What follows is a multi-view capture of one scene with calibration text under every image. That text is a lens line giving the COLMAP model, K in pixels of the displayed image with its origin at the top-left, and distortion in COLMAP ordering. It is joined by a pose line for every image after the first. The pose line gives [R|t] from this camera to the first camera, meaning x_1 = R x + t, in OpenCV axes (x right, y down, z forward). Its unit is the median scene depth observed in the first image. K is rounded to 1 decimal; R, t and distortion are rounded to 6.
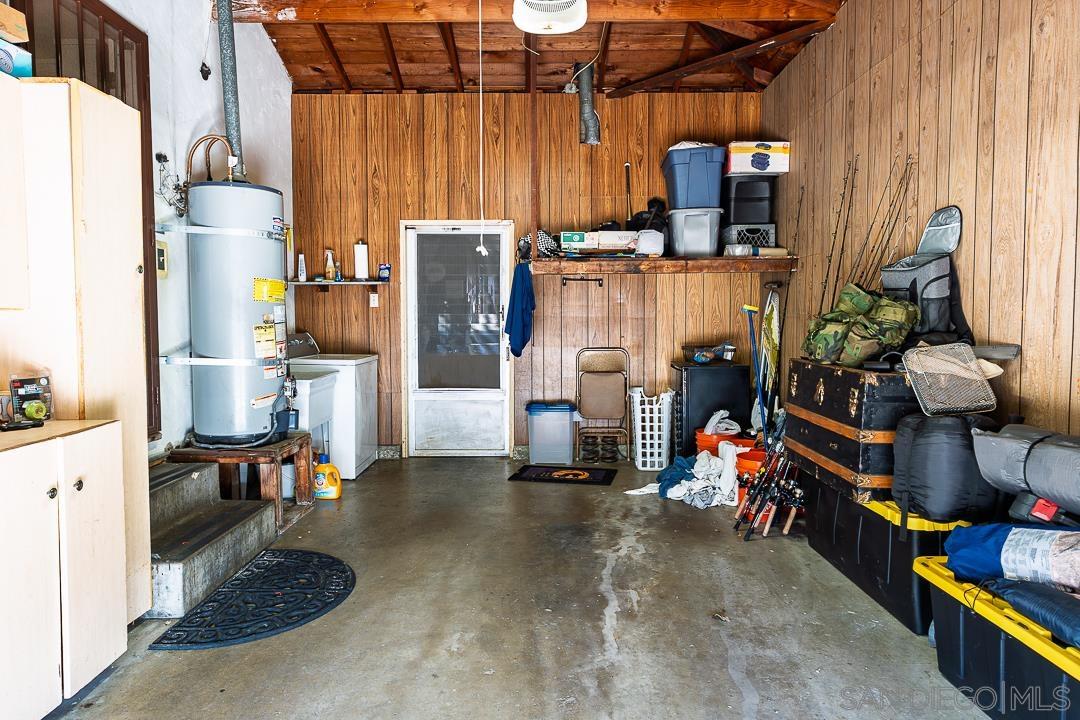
lens RADIAL K [[655.9, 0, 540.6], [0, 655.9, 356.0], [0, 0, 1]] dist [0.001602, 0.000372]
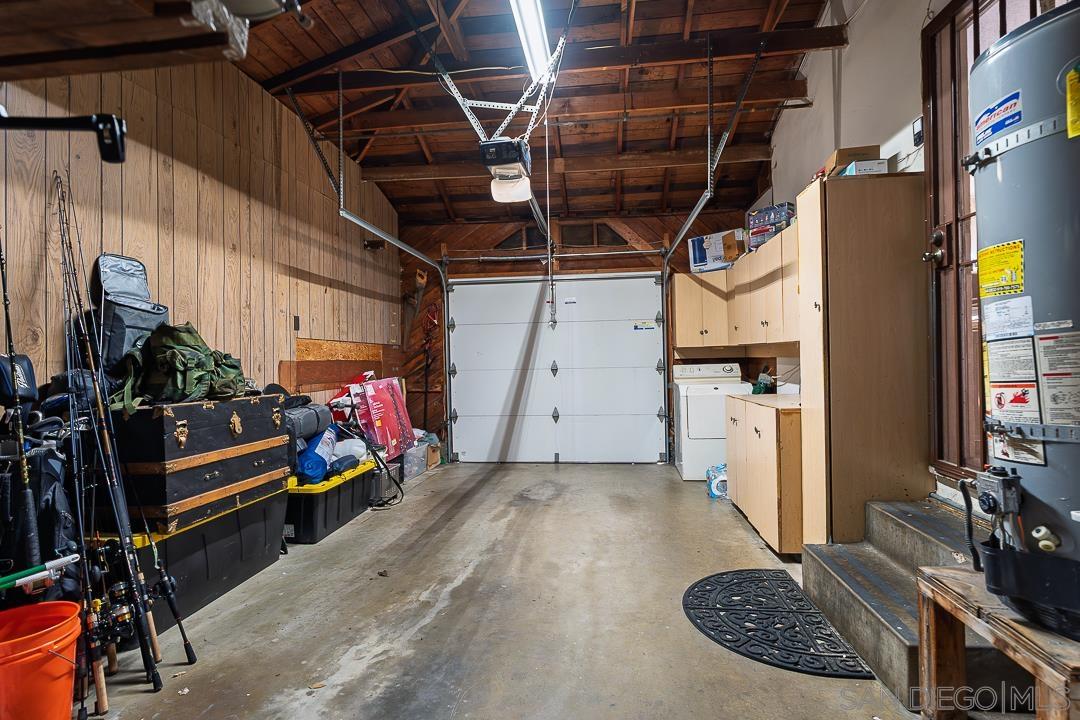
lens RADIAL K [[493.5, 0, 542.5], [0, 493.5, 356.6], [0, 0, 1]] dist [-0.005442, 0.003294]
pose [[-0.993811, 0.021192, 0.109040, -0.165377], [0.026789, 0.998384, 0.050127, -0.086180], [-0.107802, 0.052738, -0.992773, 1.834859]]
